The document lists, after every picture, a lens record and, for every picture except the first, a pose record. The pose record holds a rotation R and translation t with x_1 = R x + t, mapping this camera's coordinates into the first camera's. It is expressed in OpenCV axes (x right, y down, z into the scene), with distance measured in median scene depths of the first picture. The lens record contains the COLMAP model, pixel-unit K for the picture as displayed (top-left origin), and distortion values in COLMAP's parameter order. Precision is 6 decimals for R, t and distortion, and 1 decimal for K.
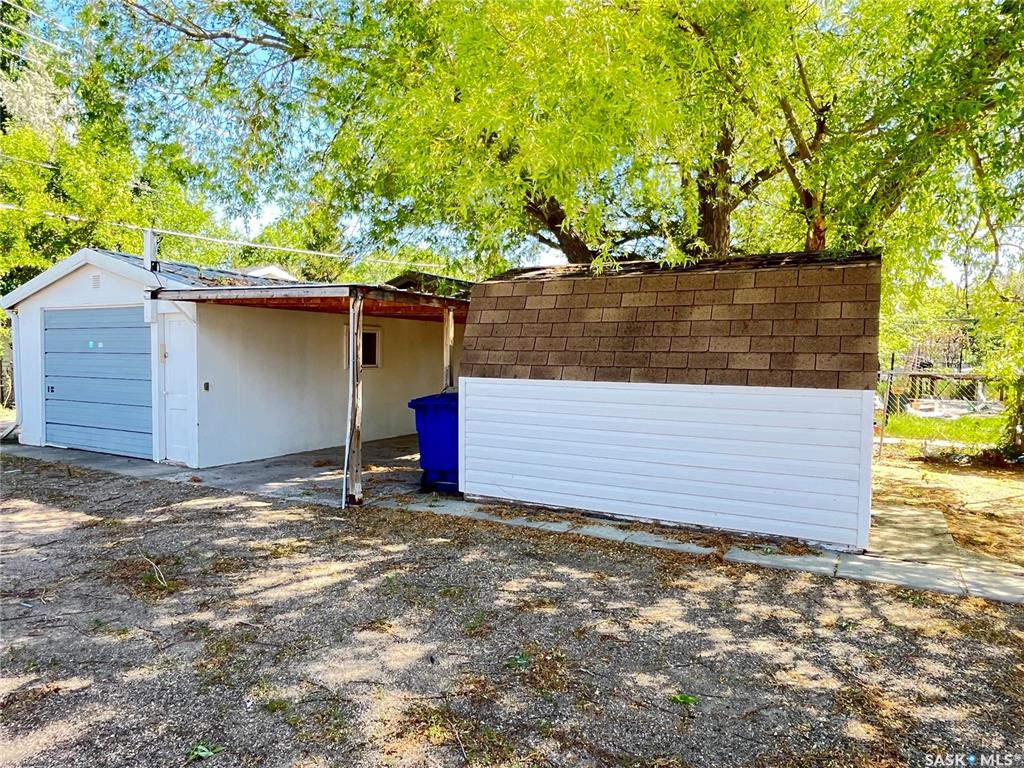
lens RADIAL K [[661.4, 0, 513.3], [0, 661.4, 381.8], [0, 0, 1]] dist [0.000550, 0.000777]
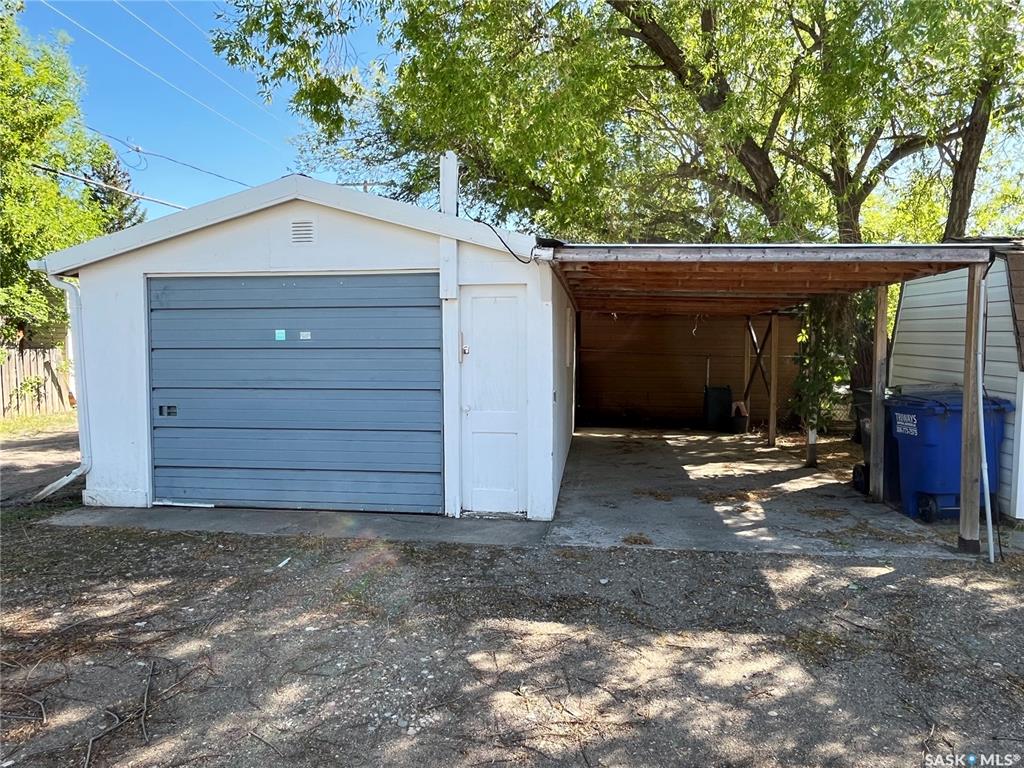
lens RADIAL K [[661.4, 0, 508.8], [0, 661.4, 384.5], [0, 0, 1]] dist [0.000550, 0.000777]
pose [[0.934404, -0.039647, 0.354001, -0.666868], [0.028942, 0.998951, 0.035487, -0.026666], [-0.355036, -0.022914, 0.934572, 0.355851]]
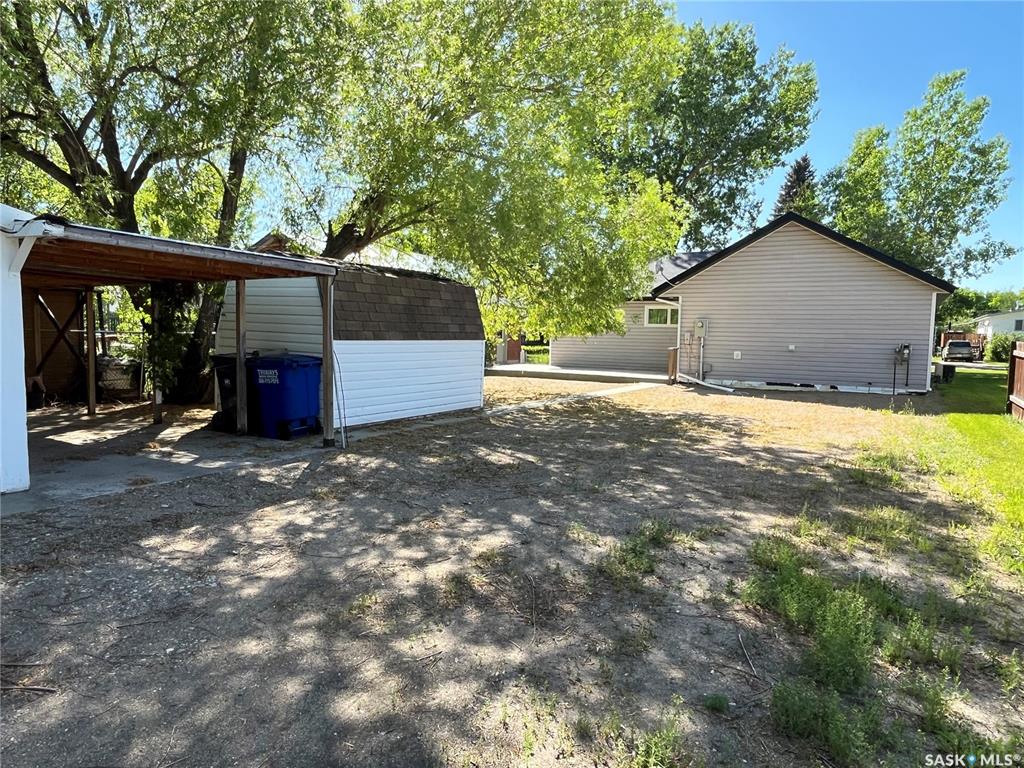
lens RADIAL K [[661.4, 0, 511.2], [0, 661.4, 385.8], [0, 0, 1]] dist [0.000550, 0.000777]
pose [[0.034967, -0.097359, 0.994635, -0.987220], [0.012221, 0.995211, 0.096986, -0.028974], [-0.999314, 0.008764, 0.035990, 0.429841]]
